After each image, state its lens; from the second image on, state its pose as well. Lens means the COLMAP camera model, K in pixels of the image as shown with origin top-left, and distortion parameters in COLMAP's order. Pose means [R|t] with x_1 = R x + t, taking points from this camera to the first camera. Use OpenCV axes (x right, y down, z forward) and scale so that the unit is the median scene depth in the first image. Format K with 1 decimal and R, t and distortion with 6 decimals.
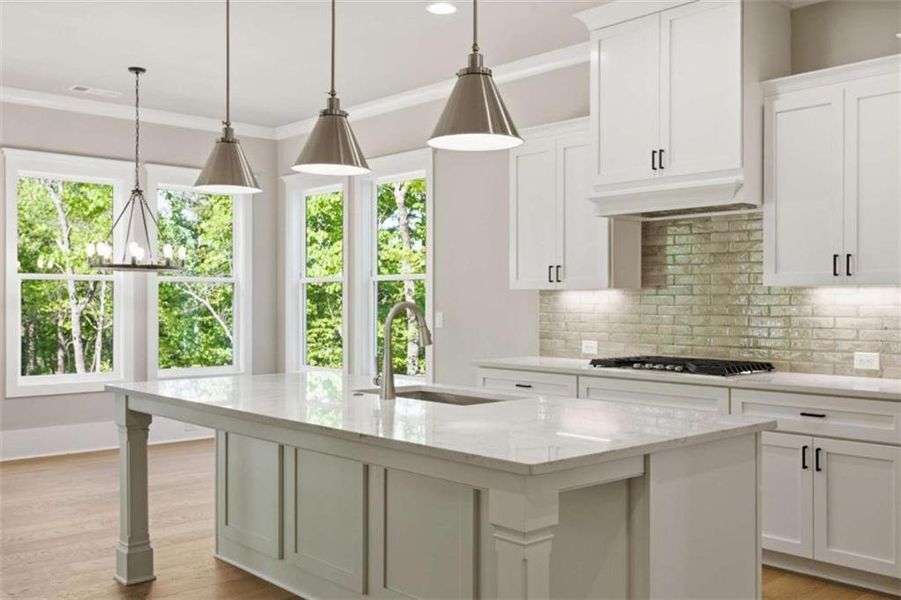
lens RADIAL K [[879.1, 0, 446.0], [0, 879.1, 298.0], [0, 0, 1]] dist [0.004947, 0.000000]
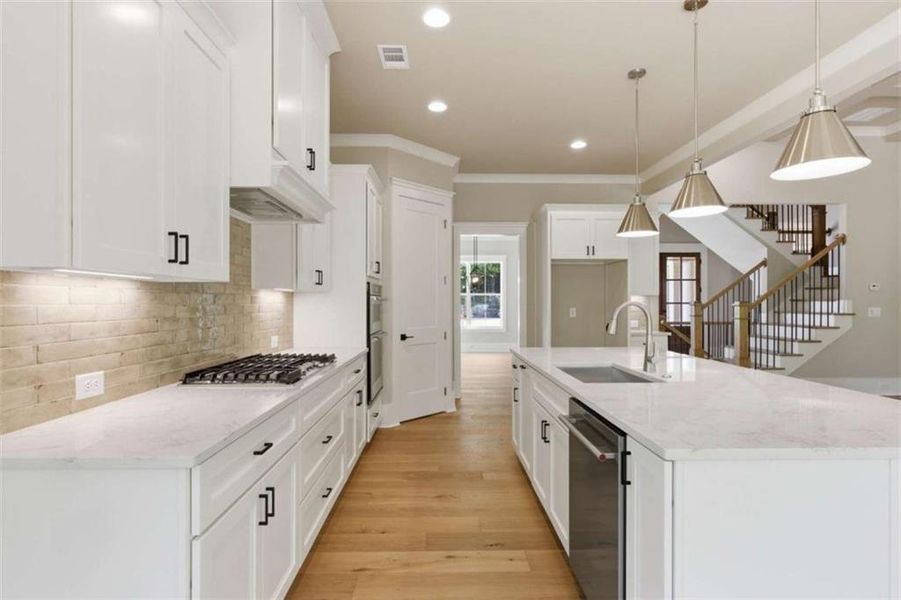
lens RADIAL K [[448.8, 0, 452.9], [0, 448.8, 302.1], [0, 0, 1]] dist [-0.015632, 0.002254]
pose [[-0.756437, 0.000325, 0.654067, -0.212056], [-0.003589, 0.999983, -0.004648, 0.007259], [-0.654057, -0.005863, -0.756423, 1.258567]]
